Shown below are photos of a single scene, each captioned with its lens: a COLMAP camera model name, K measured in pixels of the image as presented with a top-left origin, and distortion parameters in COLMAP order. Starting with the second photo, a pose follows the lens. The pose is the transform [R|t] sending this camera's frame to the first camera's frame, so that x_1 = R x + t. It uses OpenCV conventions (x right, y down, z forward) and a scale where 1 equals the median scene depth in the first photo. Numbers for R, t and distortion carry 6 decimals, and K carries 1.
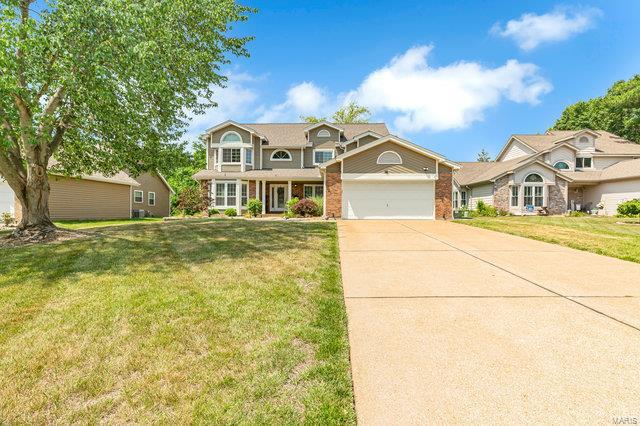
lens RADIAL K [[291.7, 0, 320.3], [0, 291.7, 212.2], [0, 0, 1]] dist [-0.004904, -0.000217]
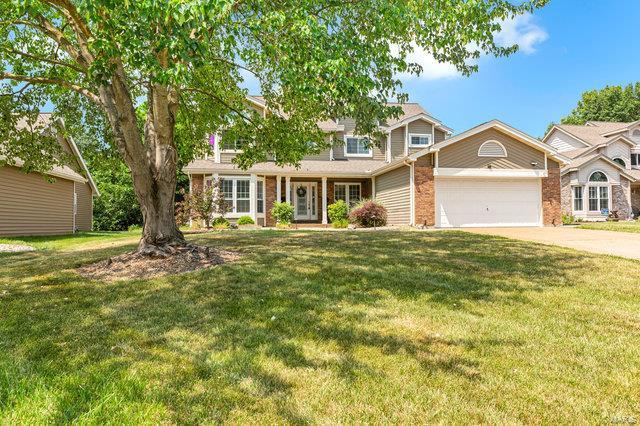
lens RADIAL K [[412.6, 0, 320.0], [0, 412.6, 214.1], [0, 0, 1]] dist [0.003215, 0.000183]
pose [[0.976395, -0.009498, 0.215784, -0.315222], [0.014694, 0.999639, -0.022488, 0.006128], [-0.215492, 0.025128, 0.976182, 0.006562]]
